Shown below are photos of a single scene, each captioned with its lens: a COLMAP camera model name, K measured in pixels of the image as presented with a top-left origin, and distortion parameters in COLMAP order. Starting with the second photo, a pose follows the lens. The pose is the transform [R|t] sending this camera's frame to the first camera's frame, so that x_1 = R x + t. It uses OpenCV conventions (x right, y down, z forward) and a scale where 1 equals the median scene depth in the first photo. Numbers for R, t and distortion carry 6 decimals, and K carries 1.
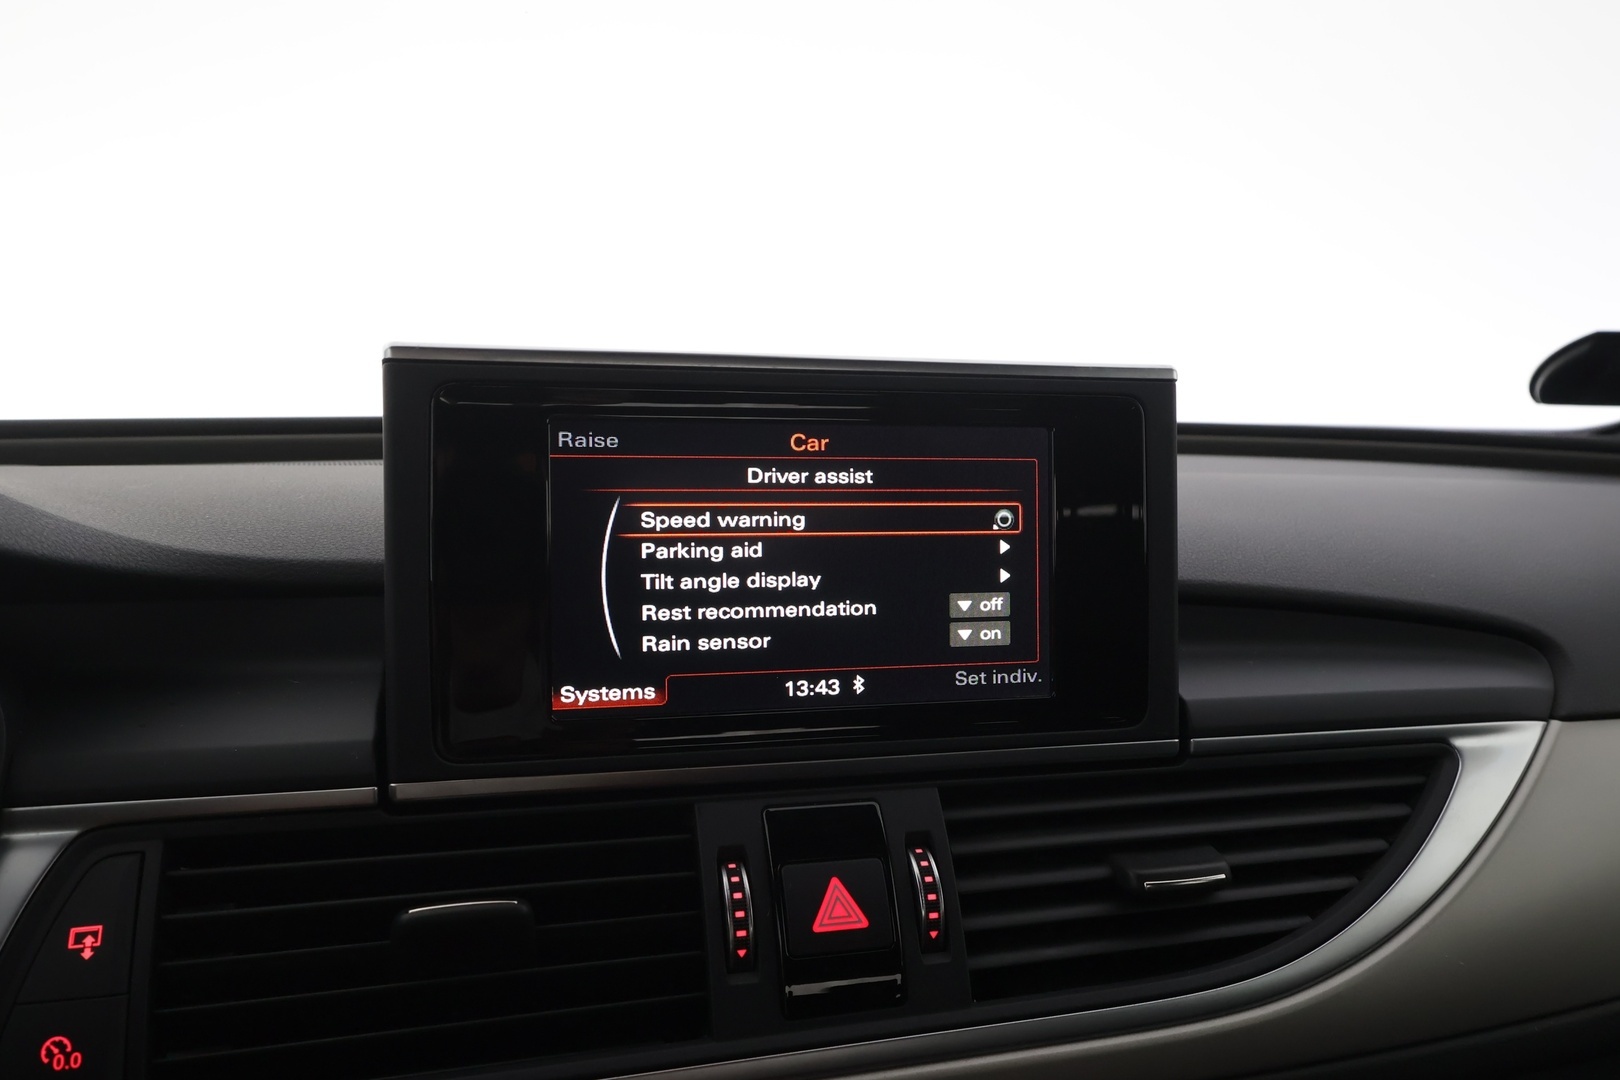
lens RADIAL K [[1258.3, 0, 806.1], [0, 1258.3, 541.5], [0, 0, 1]] dist [0.002665, 0.001041]
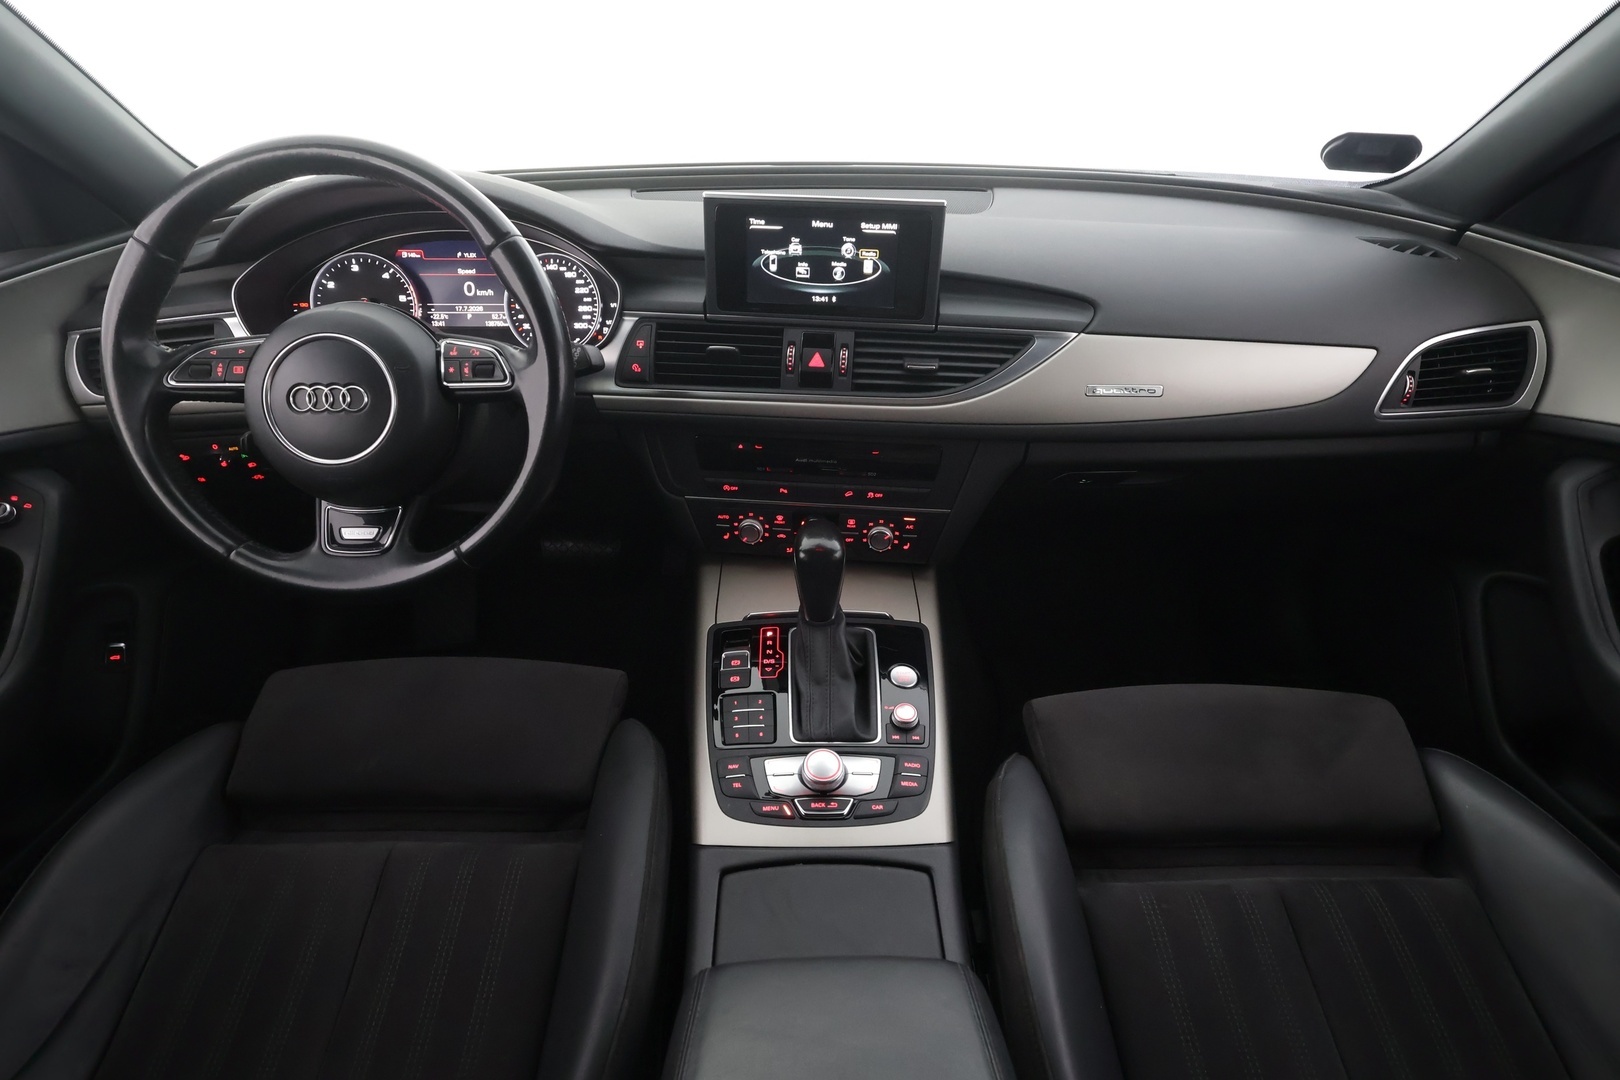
lens RADIAL K [[815.9, 0, 810.0], [0, 815.9, 540.0], [0, 0, 1]] dist [-0.000598, 0.000802]
pose [[0.931069, 0.189194, -0.311957, 0.829663], [-0.035468, 0.897927, 0.438714, -0.281677], [0.363116, -0.397408, 0.842742, -1.210817]]
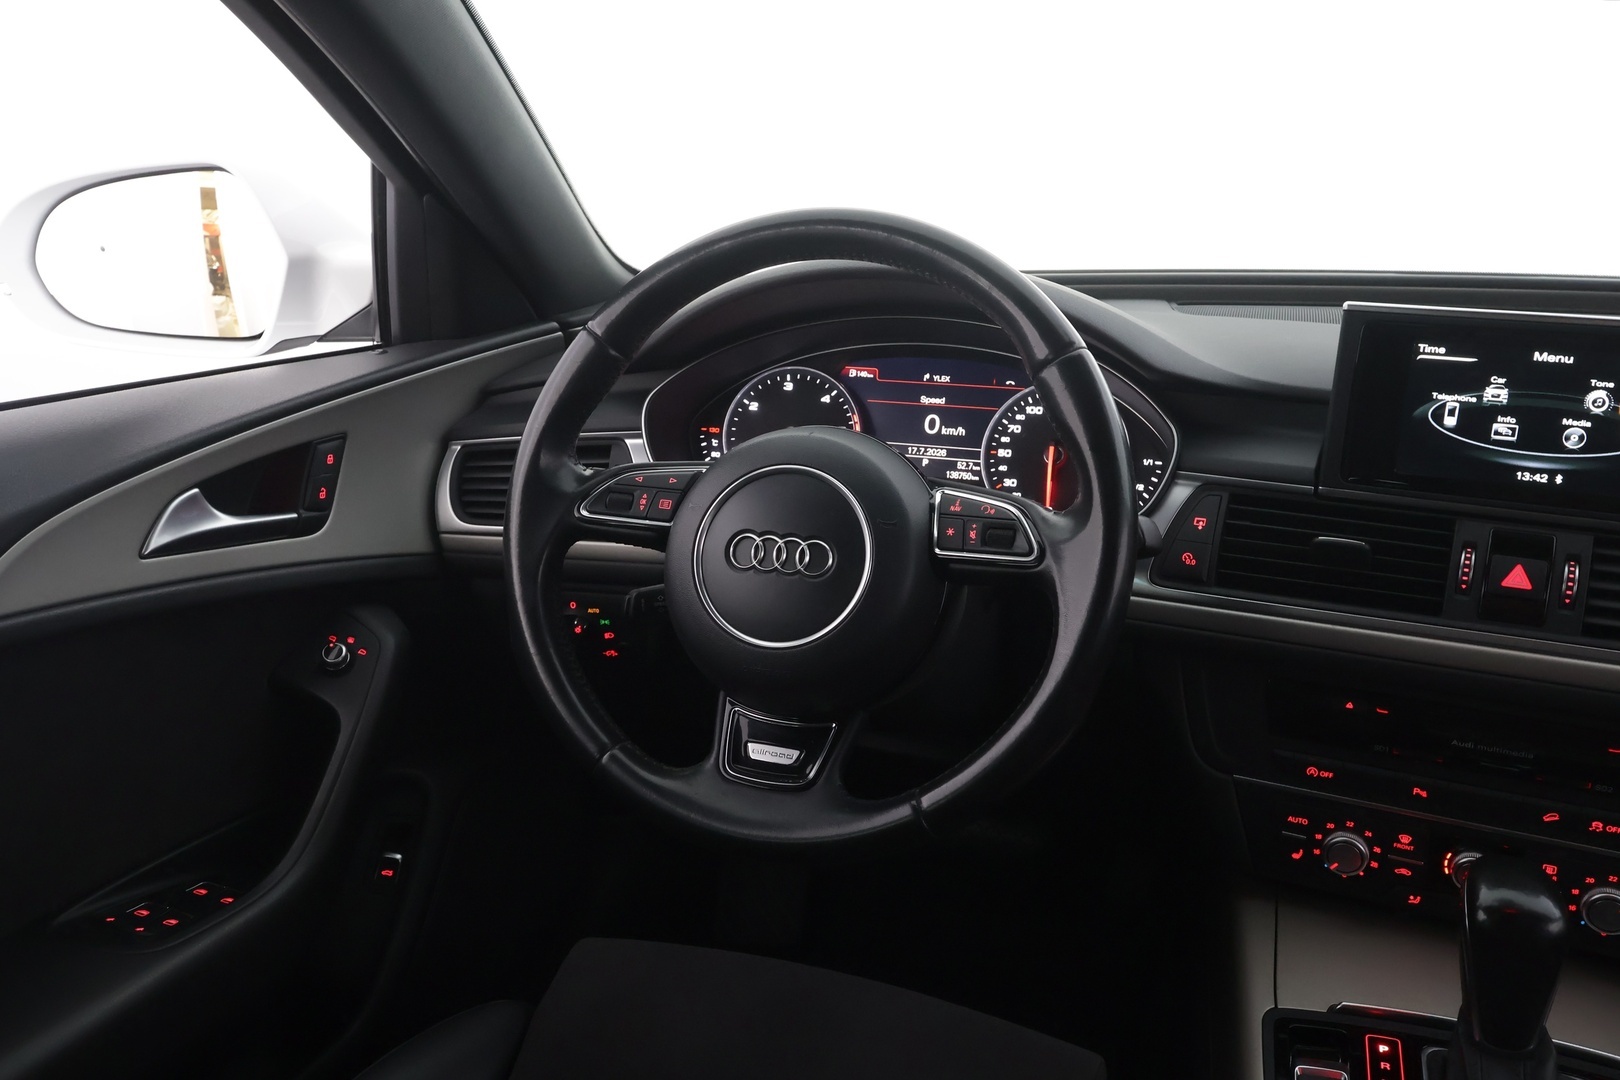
lens RADIAL K [[1259.4, 0, 810.0], [0, 1259.4, 540.0], [0, 0, 1]] dist [-0.000835, 0.002917]
pose [[0.744448, 0.195244, -0.638496, 0.473163], [-0.052654, 0.970479, 0.235369, -0.211997], [0.665601, -0.141601, 0.732751, -1.345019]]
